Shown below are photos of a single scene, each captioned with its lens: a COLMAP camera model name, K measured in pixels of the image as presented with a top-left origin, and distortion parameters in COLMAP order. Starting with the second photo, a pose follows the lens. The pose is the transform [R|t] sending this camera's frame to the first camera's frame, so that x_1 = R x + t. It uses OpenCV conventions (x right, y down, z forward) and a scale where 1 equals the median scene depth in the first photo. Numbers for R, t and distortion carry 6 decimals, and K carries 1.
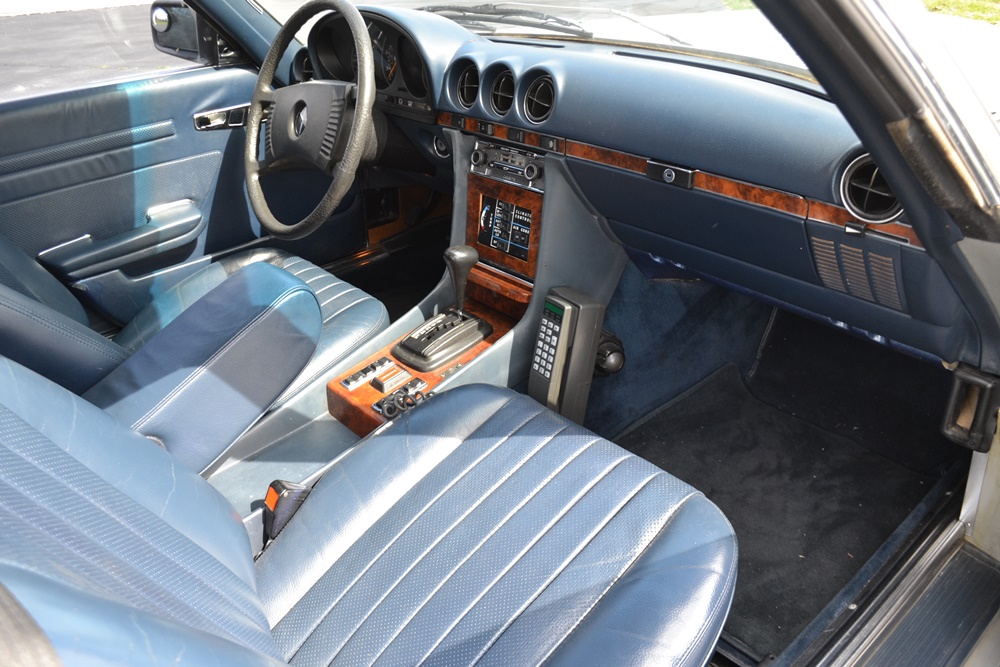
lens RADIAL K [[792.4, 0, 500.0], [0, 792.4, 325.4], [0, 0, 1]] dist [-0.082900, 0.008632]
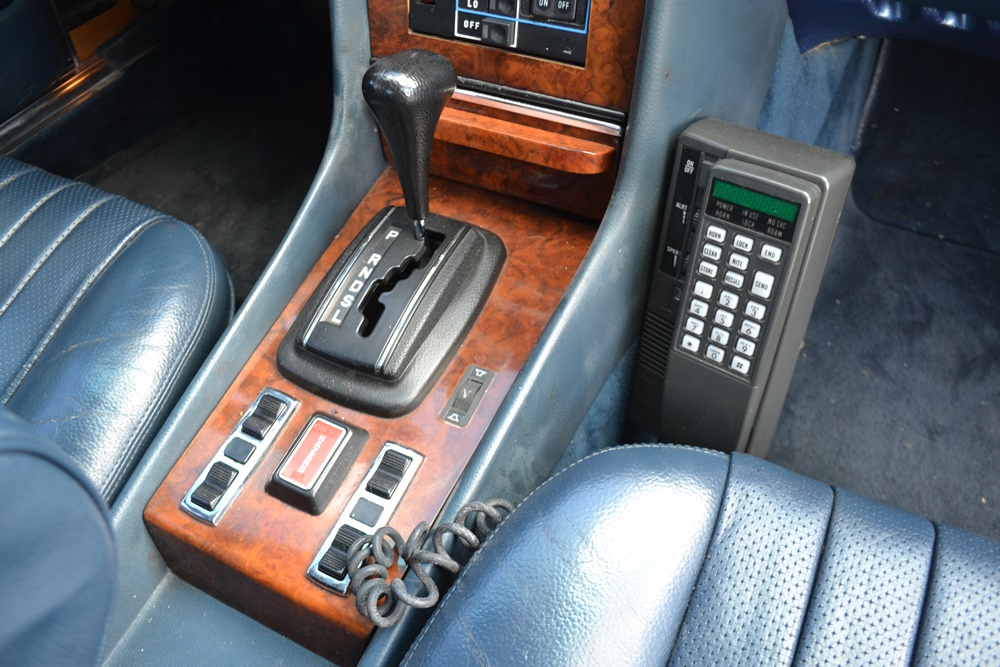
lens RADIAL K [[792.4, 0, 501.0], [0, 792.4, 316.8], [0, 0, 1]] dist [-0.082900, 0.008632]
pose [[0.927153, -0.270282, 0.259490, -0.133313], [0.177394, 0.926669, 0.331384, -0.101490], [-0.330029, -0.261212, 0.907110, 0.643557]]
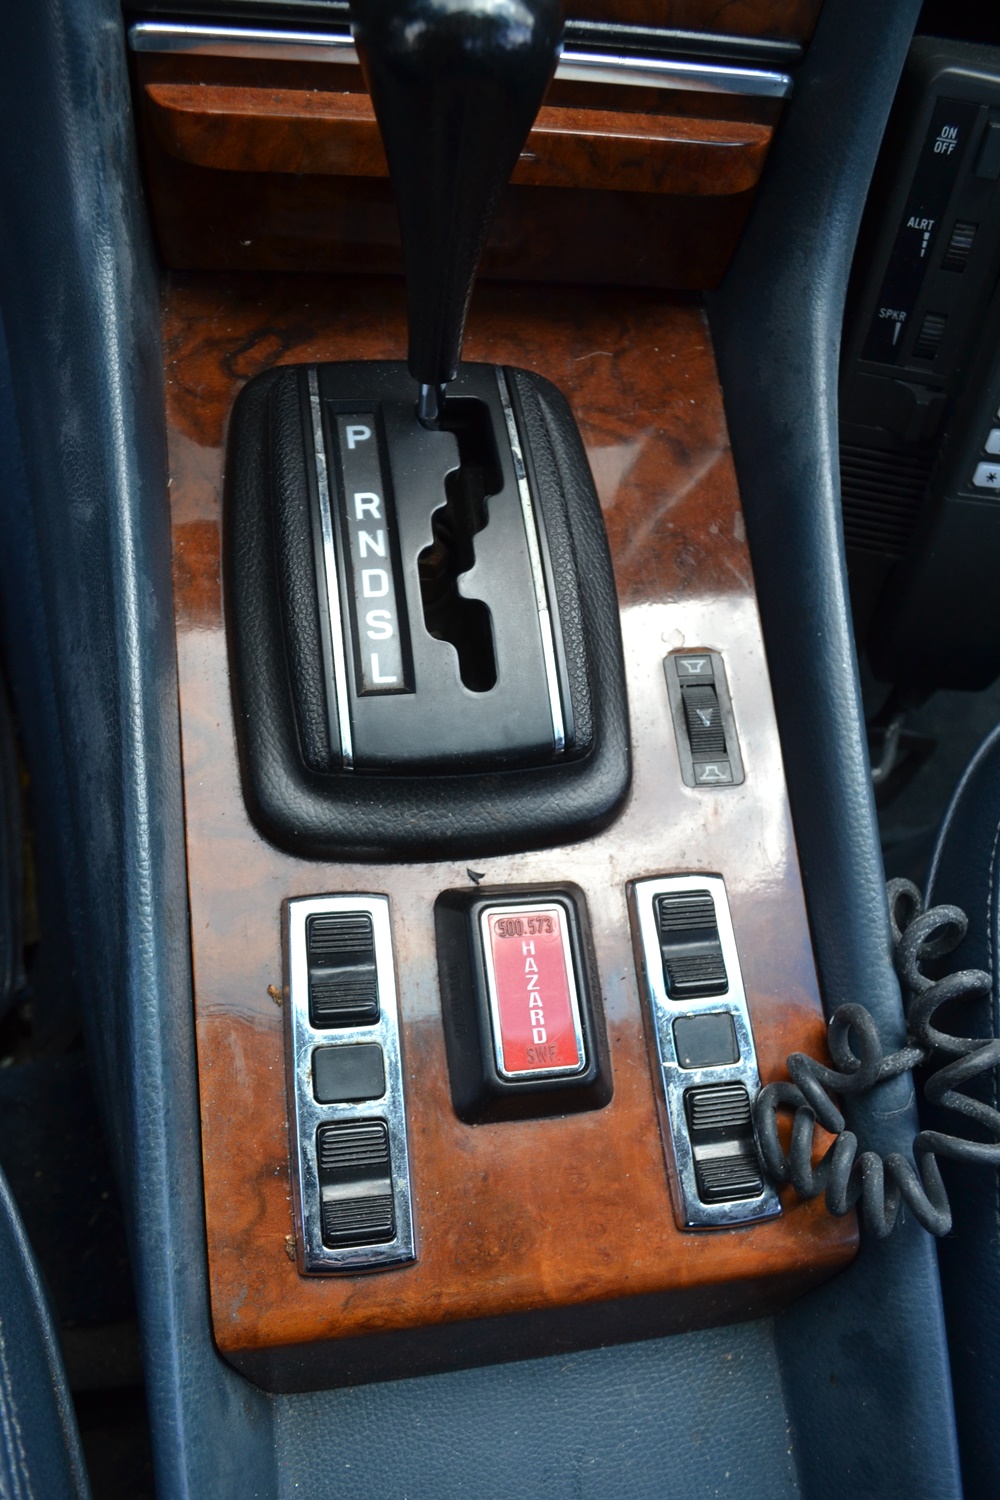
lens RADIAL K [[1188.7, 0, 508.3], [0, 1188.7, 738.0], [0, 0, 1]] dist [-0.082900, 0.008632]
pose [[0.525384, -0.652780, 0.545757, -0.233852], [0.217311, 0.723086, 0.655685, -0.127979], [-0.822647, -0.225887, 0.521754, 0.877235]]
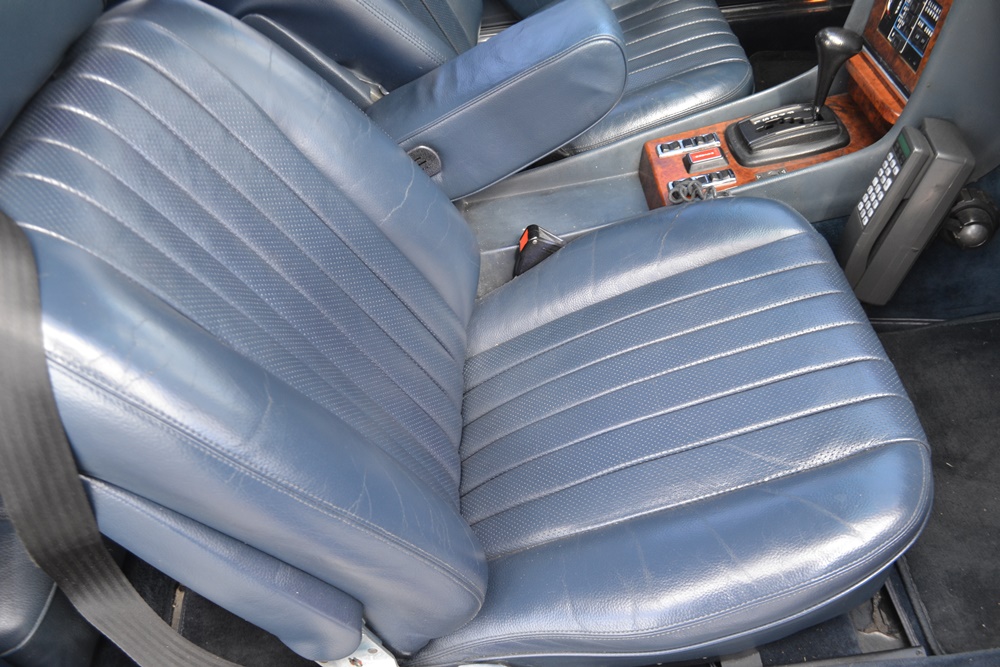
lens RADIAL K [[792.4, 0, 493.1], [0, 792.4, 323.8], [0, 0, 1]] dist [-0.082900, 0.008632]
pose [[0.775291, 0.418398, -0.473146, 0.170908], [-0.225083, 0.882959, 0.411973, -0.079916], [0.590137, -0.212902, 0.778724, 0.126447]]
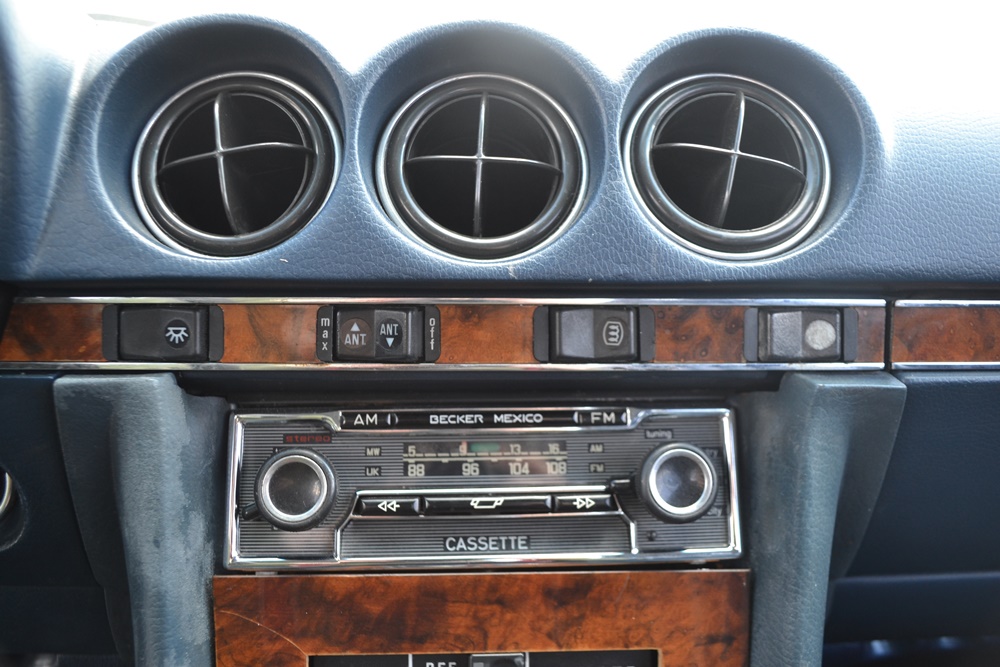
lens RADIAL K [[792.4, 0, 488.9], [0, 792.4, 323.9], [0, 0, 1]] dist [-0.082900, 0.008632]
pose [[0.618088, -0.038896, 0.785146, -0.162267], [0.330334, 0.919165, -0.214513, -0.196283], [-0.713335, 0.391949, 0.580973, 0.848519]]
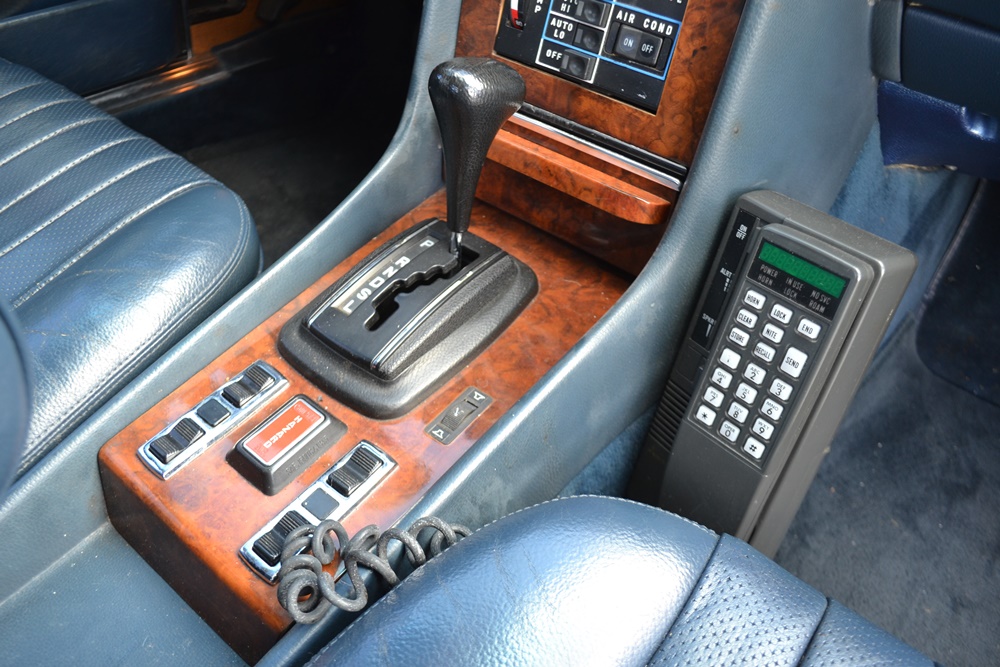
lens RADIAL K [[792.4, 0, 496.1], [0, 792.4, 311.9], [0, 0, 1]] dist [-0.082900, 0.008632]
pose [[0.978233, -0.012618, 0.207124, -0.116759], [-0.028019, 0.980977, 0.192093, -0.058078], [-0.205607, -0.193715, 0.959271, 0.647293]]
